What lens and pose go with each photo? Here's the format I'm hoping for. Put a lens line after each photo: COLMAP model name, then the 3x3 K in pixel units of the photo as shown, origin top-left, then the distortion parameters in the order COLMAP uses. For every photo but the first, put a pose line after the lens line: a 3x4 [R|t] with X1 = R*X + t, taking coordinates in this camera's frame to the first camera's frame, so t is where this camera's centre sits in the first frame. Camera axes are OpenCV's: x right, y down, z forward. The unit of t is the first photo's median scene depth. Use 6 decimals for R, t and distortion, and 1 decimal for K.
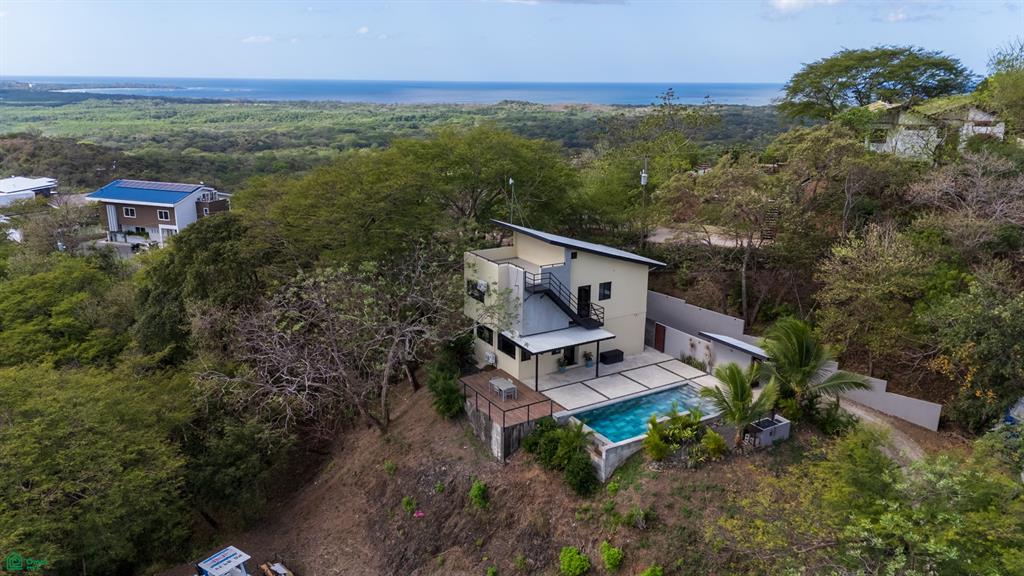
lens RADIAL K [[745.8, 0, 512.0], [0, 745.8, 288.0], [0, 0, 1]] dist [0.104677, -0.119798]
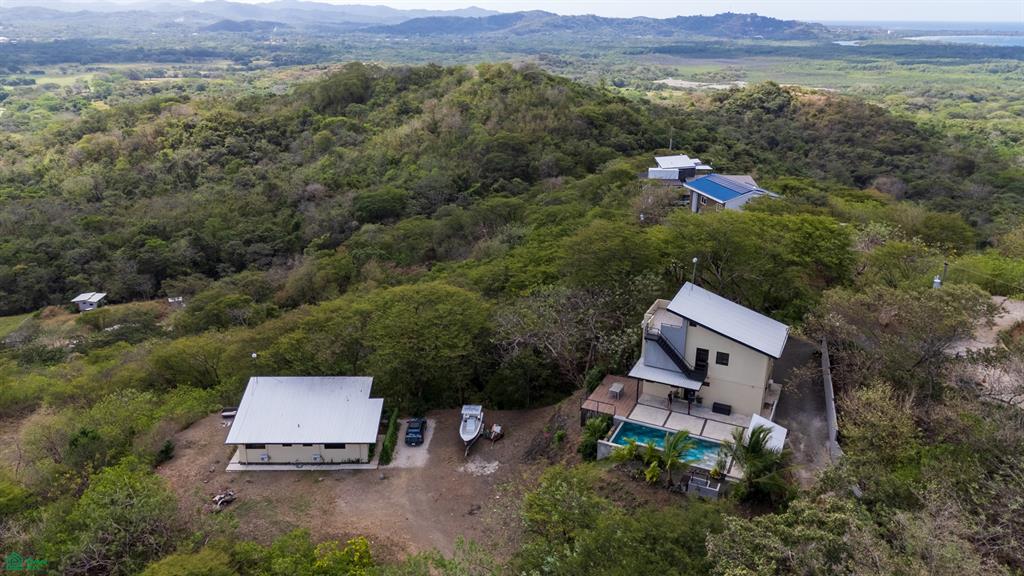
lens RADIAL K [[745.8, 0, 512.0], [0, 745.8, 288.0], [0, 0, 1]] dist [0.104677, -0.119798]
pose [[0.548665, 0.283614, -0.786466, 1.008888], [-0.232341, 0.955372, 0.182436, -0.294193], [0.803109, 0.082632, 0.590074, -0.098730]]
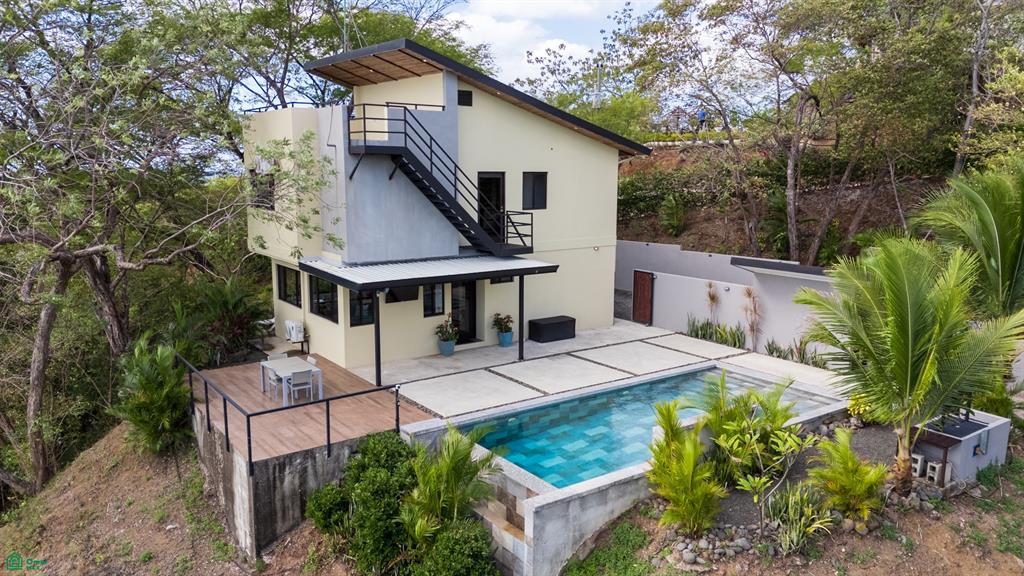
lens RADIAL K [[745.8, 0, 512.0], [0, 745.8, 288.0], [0, 0, 1]] dist [0.104677, -0.119798]
pose [[0.997338, -0.017076, 0.070894, 0.079848], [0.024879, 0.993544, -0.110682, 0.132609], [-0.068547, 0.112151, 0.991324, 0.564485]]
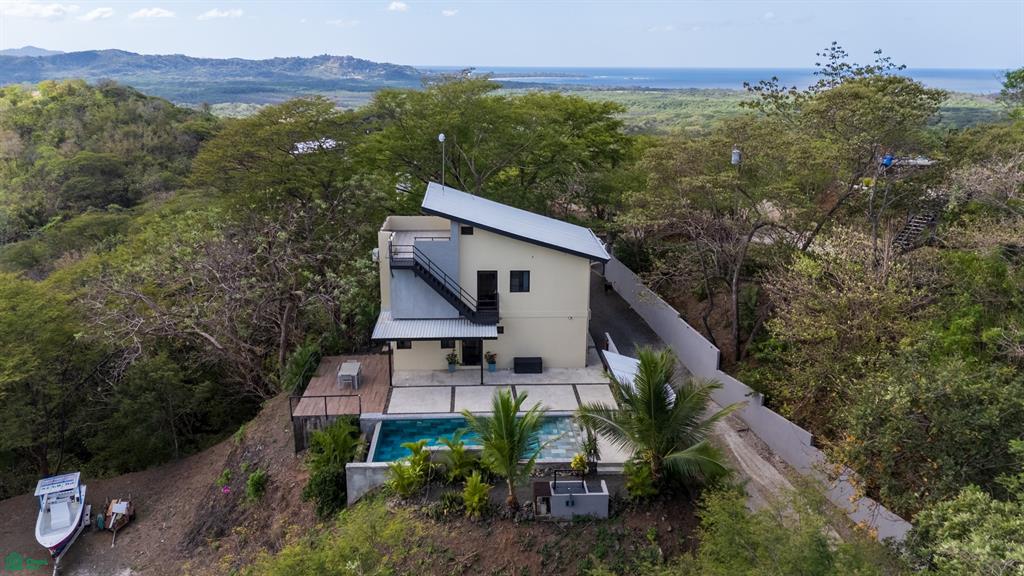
lens RADIAL K [[745.8, 0, 512.0], [0, 745.8, 288.0], [0, 0, 1]] dist [0.104677, -0.119798]
pose [[0.879639, 0.138788, -0.454944, 0.521315], [-0.132141, 0.990137, 0.046561, -0.027272], [0.456919, 0.019160, 0.889302, 0.314322]]
